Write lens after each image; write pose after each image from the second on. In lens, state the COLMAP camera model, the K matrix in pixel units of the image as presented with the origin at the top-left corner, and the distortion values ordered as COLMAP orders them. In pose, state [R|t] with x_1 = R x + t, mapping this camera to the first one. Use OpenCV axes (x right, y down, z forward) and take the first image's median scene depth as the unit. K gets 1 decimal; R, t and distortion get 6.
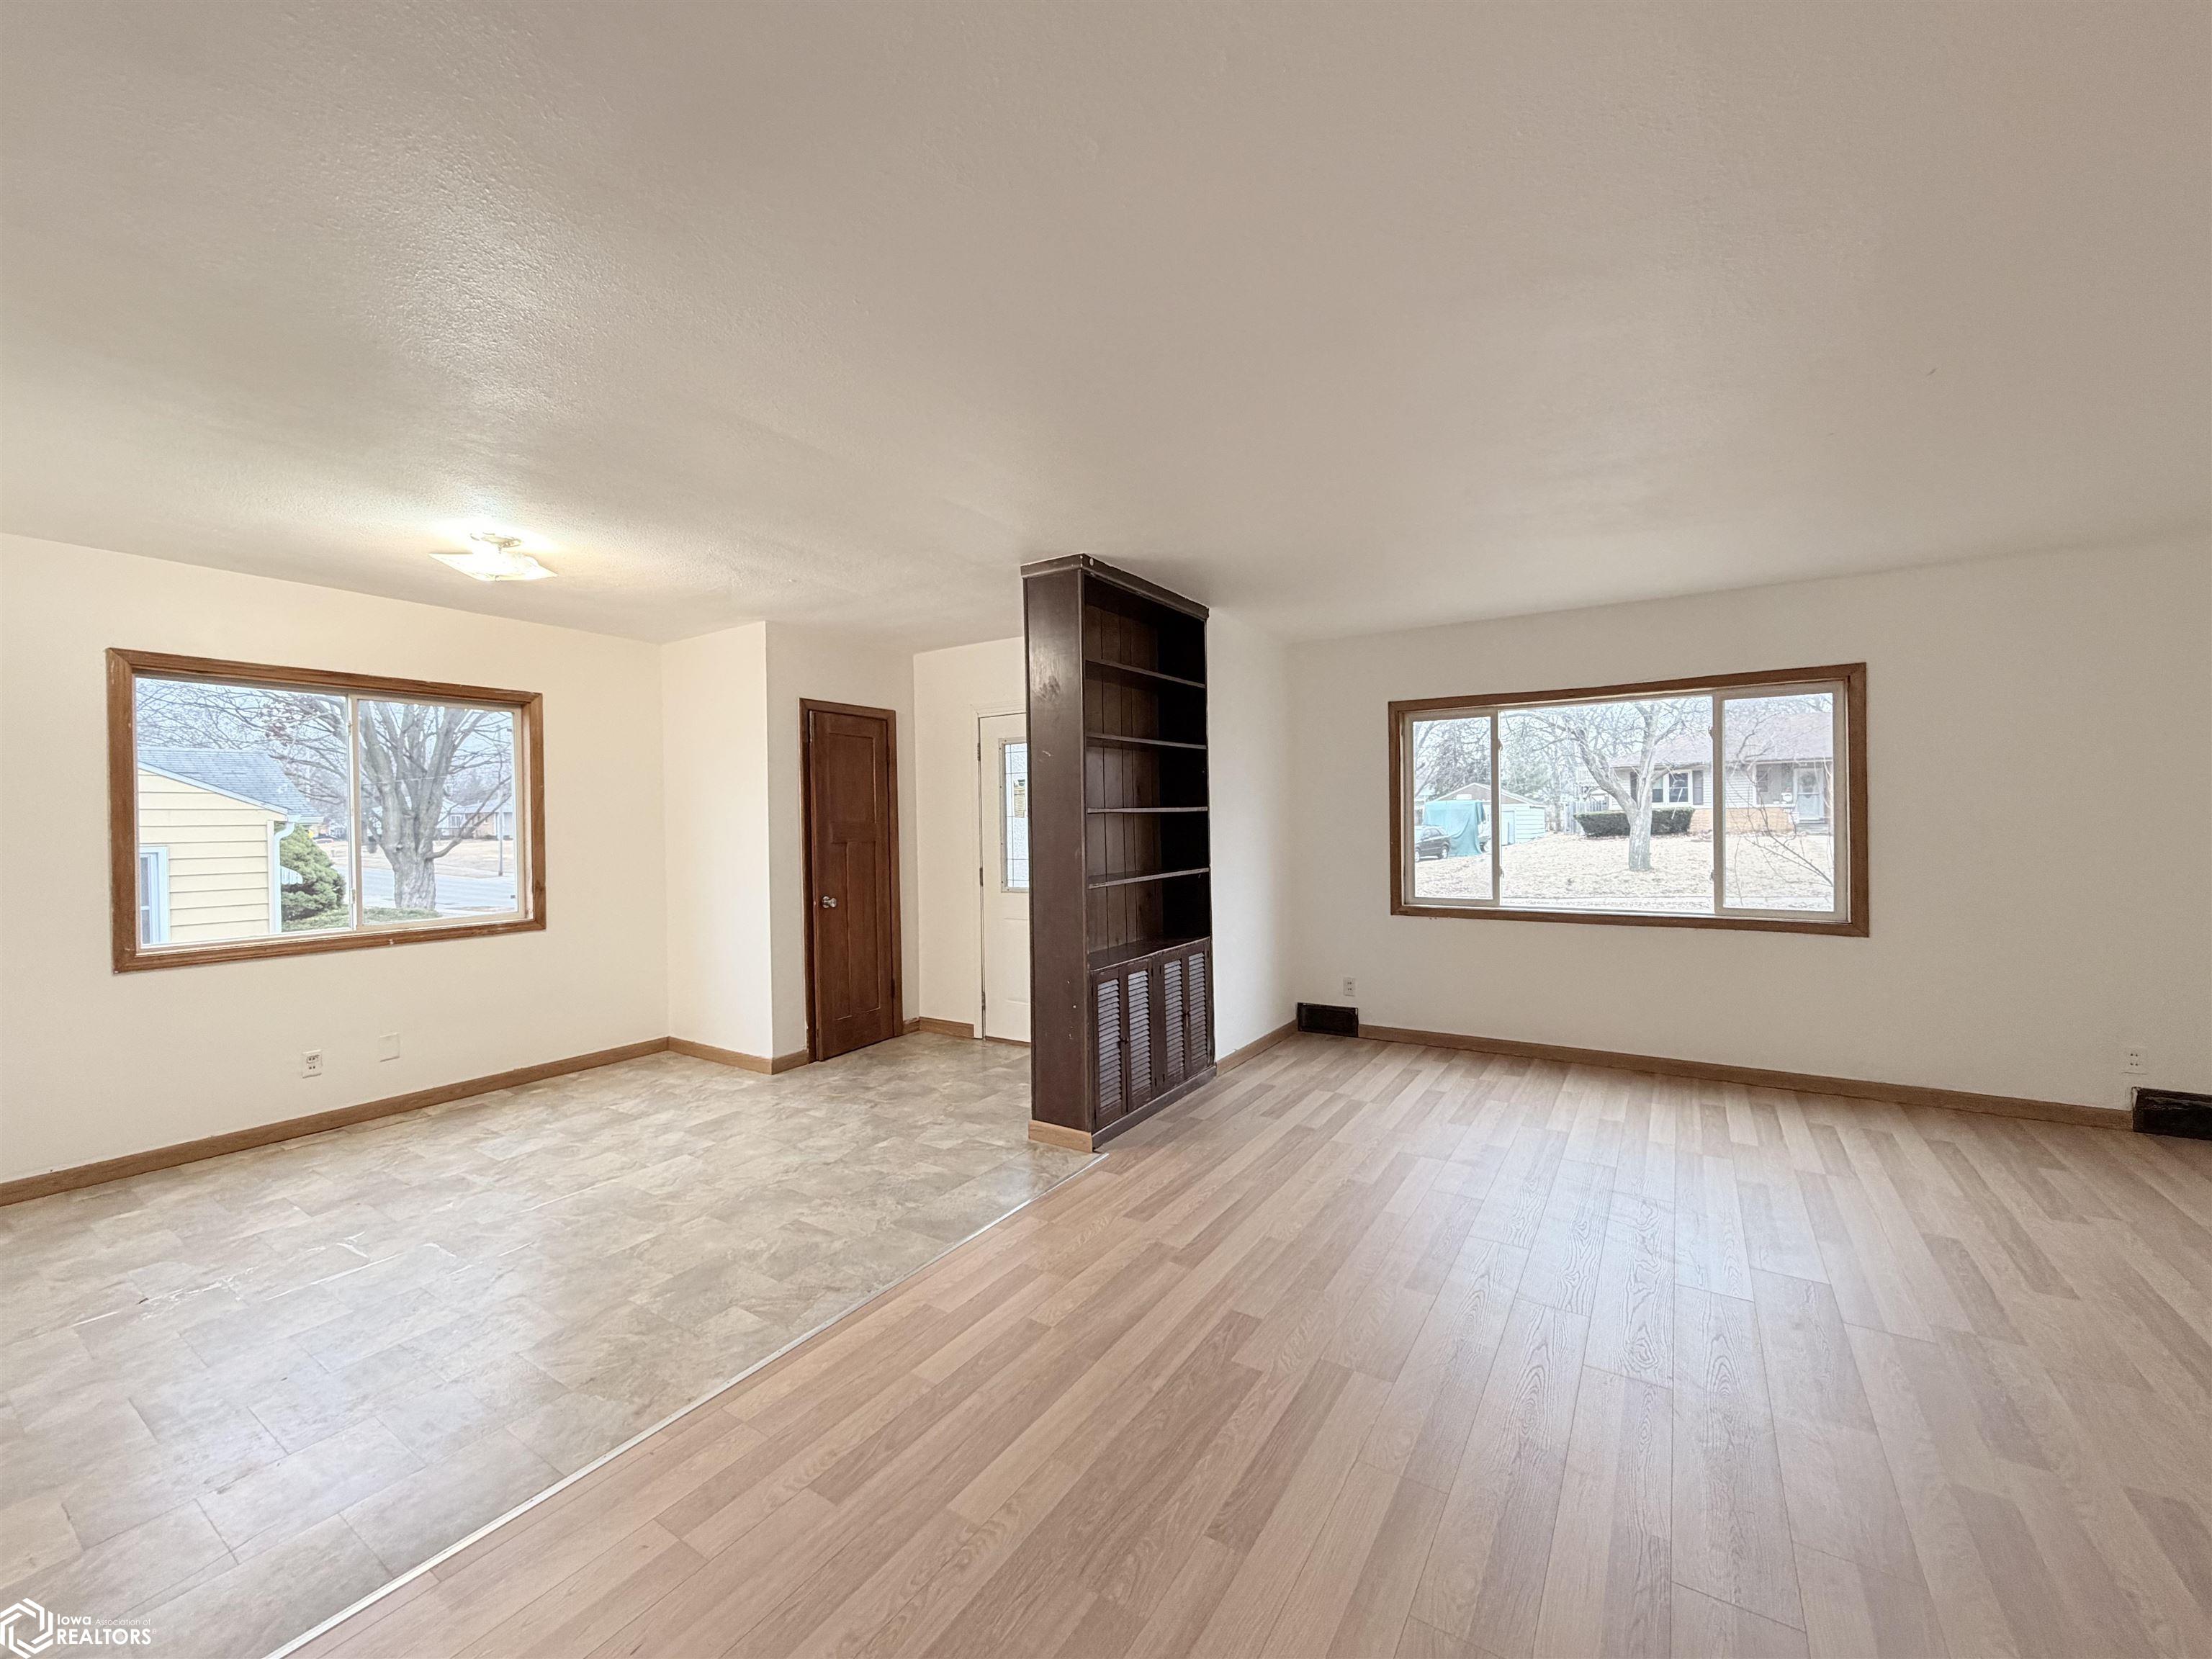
lens RADIAL K [[885.4, 0, 1097.8], [0, 885.4, 846.9], [0, 0, 1]] dist [0.000388, -0.000338]
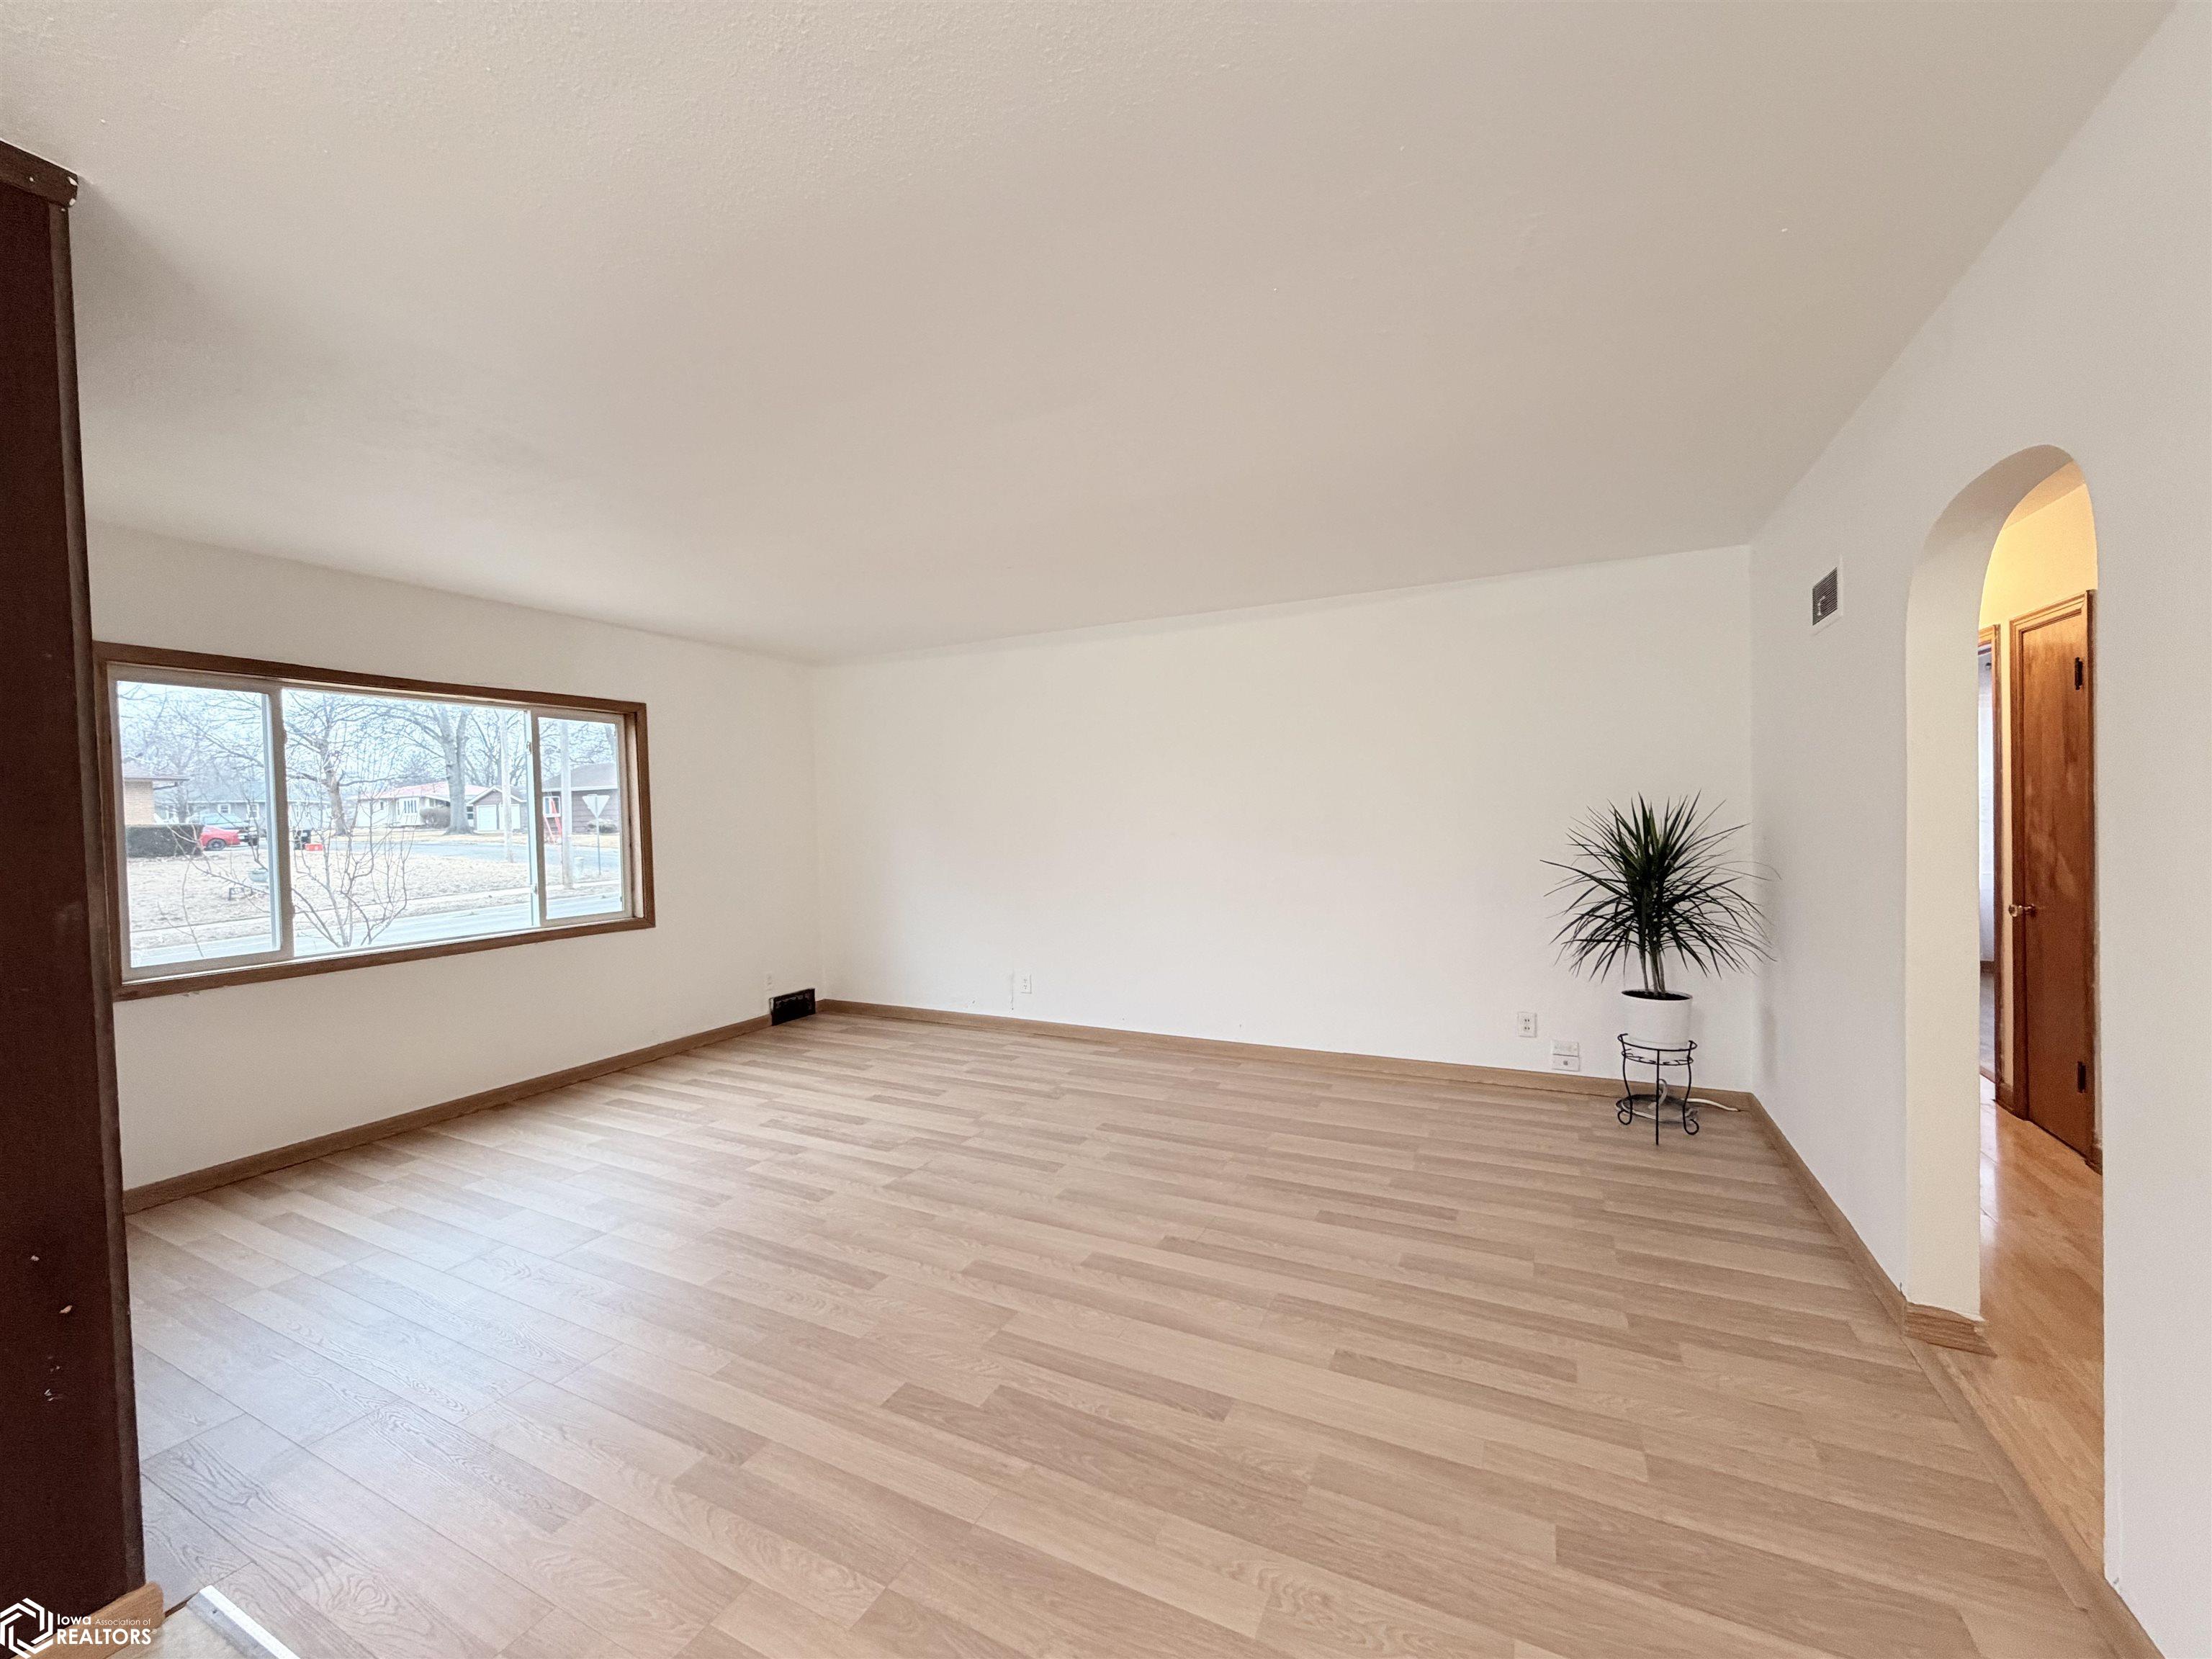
lens RADIAL K [[885.4, 0, 1097.8], [0, 885.4, 846.9], [0, 0, 1]] dist [0.000388, -0.000338]
pose [[-0.119455, -0.019987, 0.992638, -0.451259], [0.053775, 0.998200, 0.026570, -0.009963], [-0.991382, 0.056553, -0.118165, 0.565224]]
